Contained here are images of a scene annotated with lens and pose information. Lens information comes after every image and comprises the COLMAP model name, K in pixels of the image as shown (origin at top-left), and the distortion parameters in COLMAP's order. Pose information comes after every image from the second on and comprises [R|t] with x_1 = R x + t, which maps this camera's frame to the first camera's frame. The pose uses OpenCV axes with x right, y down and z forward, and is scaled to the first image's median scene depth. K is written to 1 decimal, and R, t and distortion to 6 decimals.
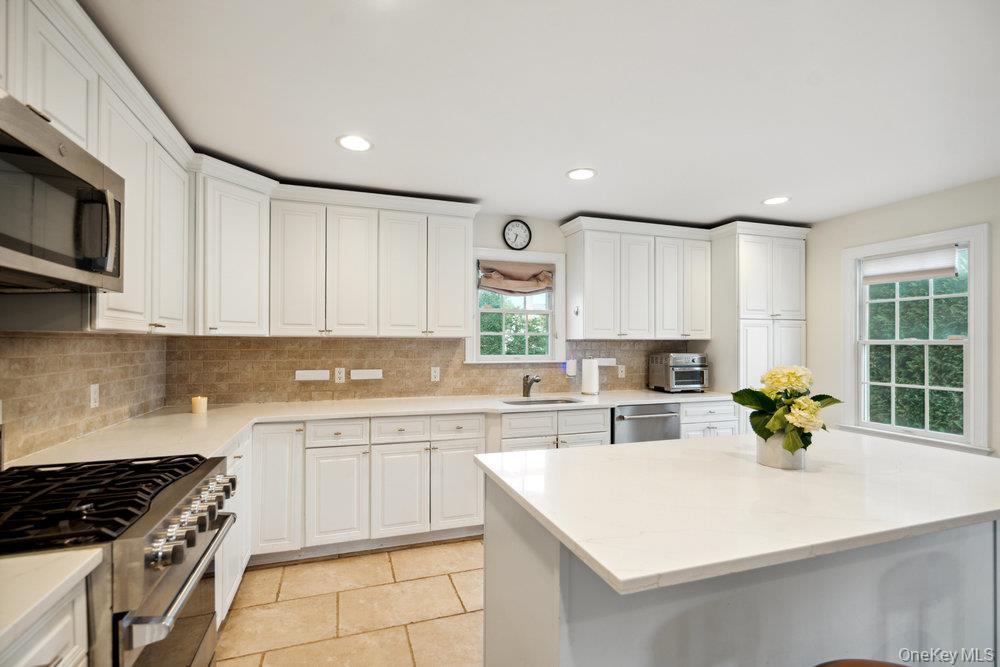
lens RADIAL K [[467.3, 0, 496.1], [0, 467.3, 339.6], [0, 0, 1]] dist [-0.007933, 0.005389]
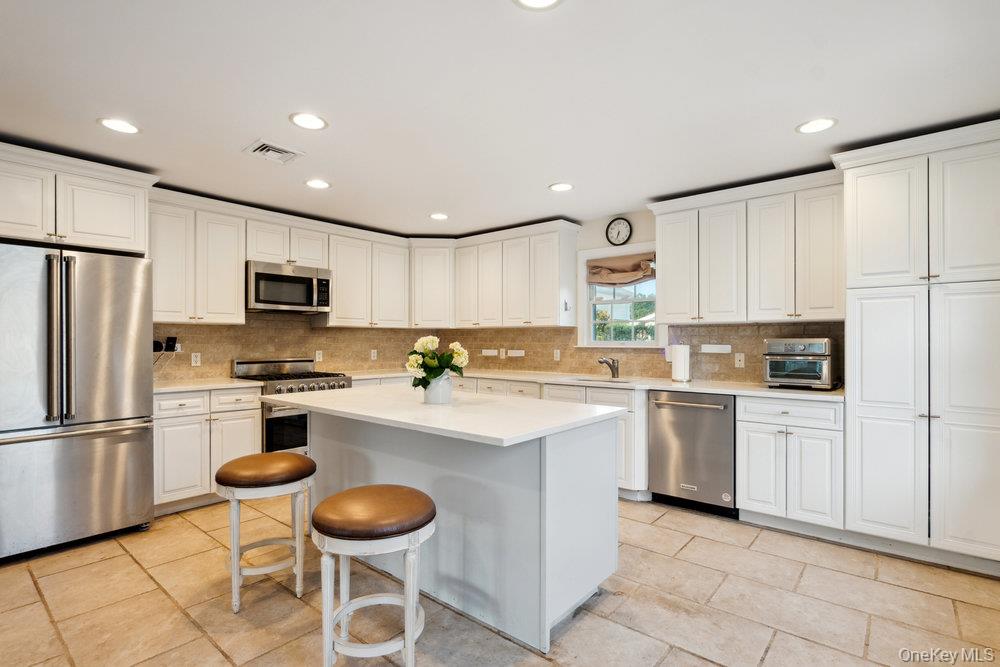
lens RADIAL K [[481.3, 0, 493.0], [0, 481.3, 343.4], [0, 0, 1]] dist [-0.001813, 0.001498]
pose [[0.508347, 0.002639, -0.861149, 0.983791], [0.007380, 0.999945, 0.007420, 0.032427], [0.861121, -0.010127, 0.508299, 0.182331]]
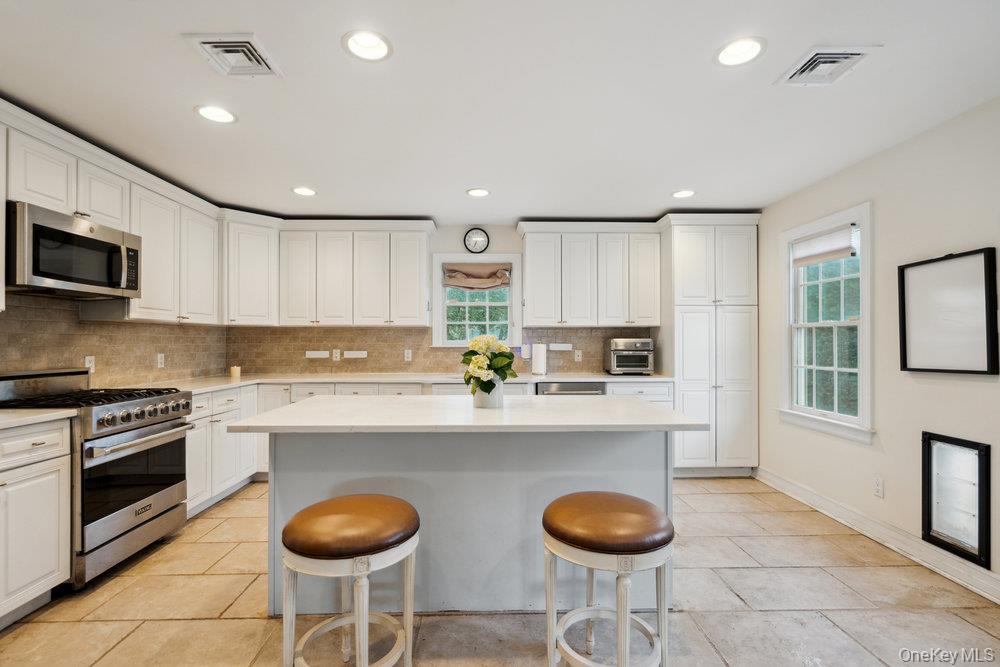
lens RADIAL K [[467.3, 0, 490.8], [0, 467.3, 338.1], [0, 0, 1]] dist [-0.007933, 0.005389]
pose [[0.953548, -0.005884, -0.301183, 0.496864], [0.005958, 0.999982, -0.000674, 0.030870], [0.301182, -0.001151, 0.953566, -0.153782]]
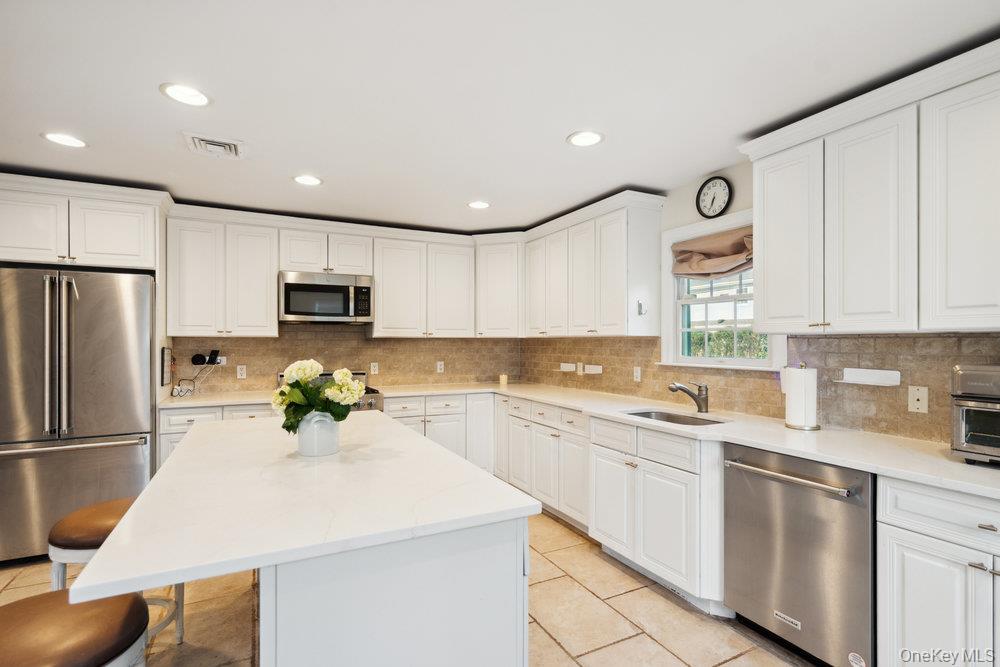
lens RADIAL K [[467.3, 0, 498.4], [0, 467.3, 345.3], [0, 0, 1]] dist [-0.007933, 0.005389]
pose [[0.140509, 0.002706, -0.990076, 0.832797], [0.006873, 0.999970, 0.003708, 0.009210], [0.990056, -0.007326, 0.140486, 0.617423]]
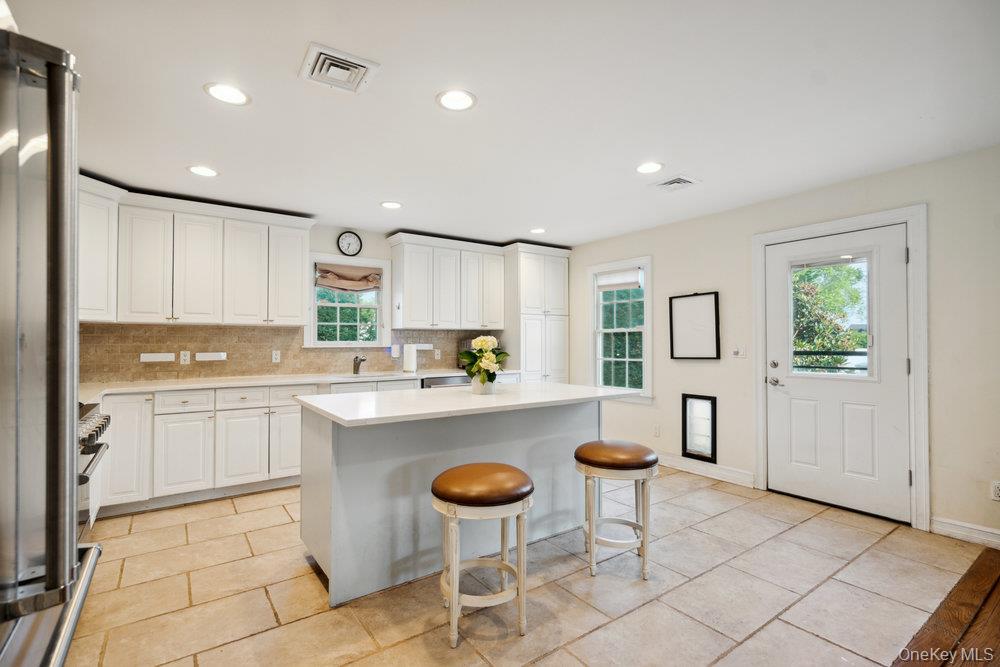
lens RADIAL K [[467.3, 0, 499.0], [0, 467.3, 332.8], [0, 0, 1]] dist [-0.007933, 0.005389]
pose [[0.958167, 0.001950, 0.286202, 0.079287], [0.001559, 0.999926, -0.012032, 0.030046], [-0.286204, 0.011975, 0.958094, -0.327699]]
